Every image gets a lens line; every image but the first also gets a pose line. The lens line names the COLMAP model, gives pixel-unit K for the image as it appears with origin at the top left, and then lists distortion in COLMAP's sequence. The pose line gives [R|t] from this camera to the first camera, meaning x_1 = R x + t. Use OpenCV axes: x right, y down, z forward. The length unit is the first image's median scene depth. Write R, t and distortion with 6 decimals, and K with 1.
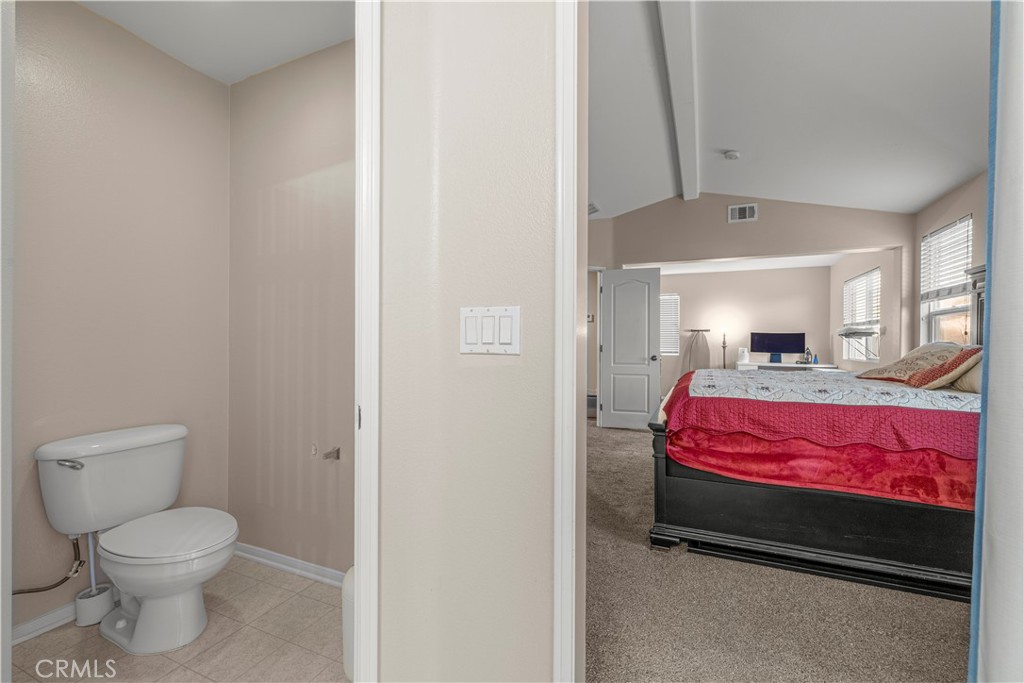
lens RADIAL K [[439.7, 0, 510.4], [0, 439.7, 344.4], [0, 0, 1]] dist [-0.003830, 0.001354]
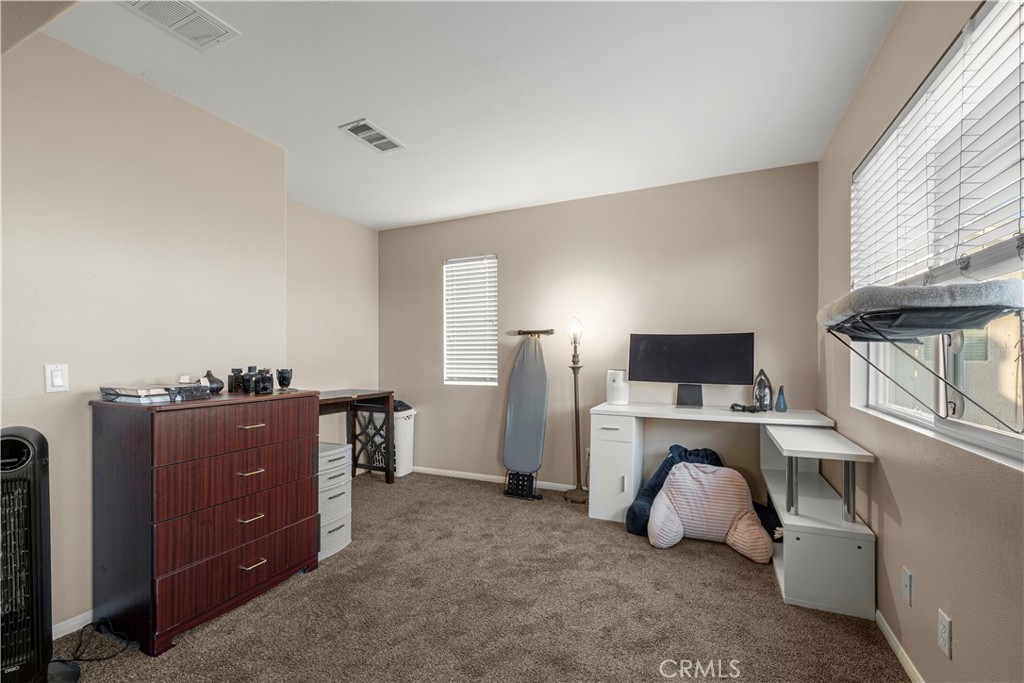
lens RADIAL K [[439.7, 0, 521.4], [0, 439.7, 358.6], [0, 0, 1]] dist [-0.003830, 0.001354]
pose [[0.999902, -0.010522, -0.009210, 0.508732], [0.010534, 0.999944, 0.001257, -0.006062], [0.009196, -0.001354, 0.999957, 0.660918]]
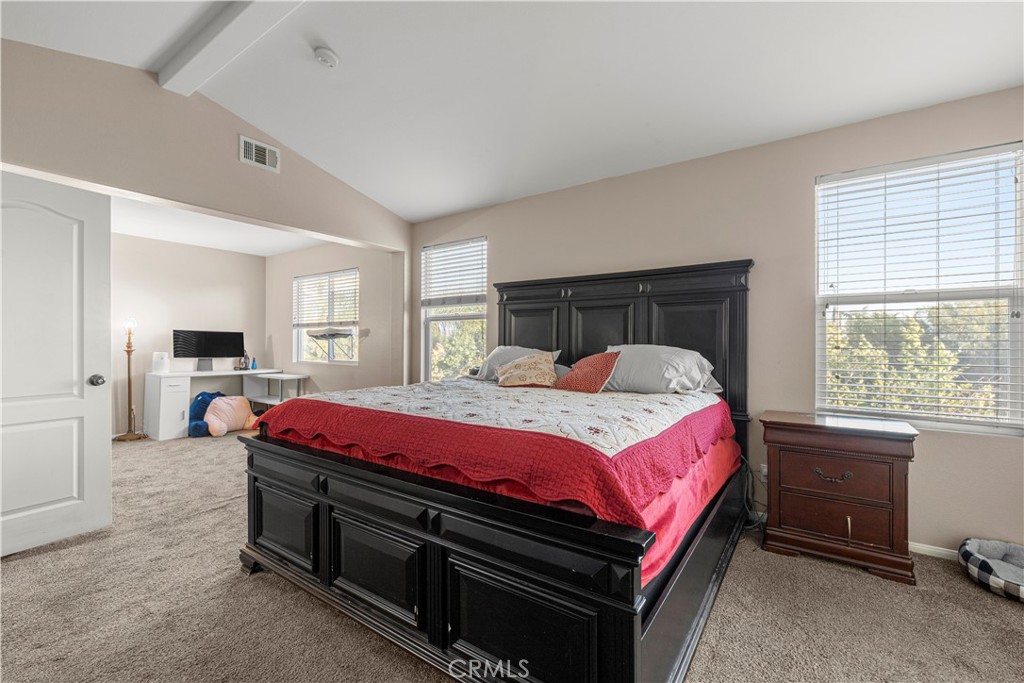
lens RADIAL K [[439.7, 0, 514.7], [0, 439.7, 343.1], [0, 0, 1]] dist [-0.003830, 0.001354]
pose [[0.184150, -0.003669, 0.982891, -0.049266], [0.002679, 0.999991, 0.003231, -0.008302], [-0.982895, 0.002039, 0.184158, 0.377219]]
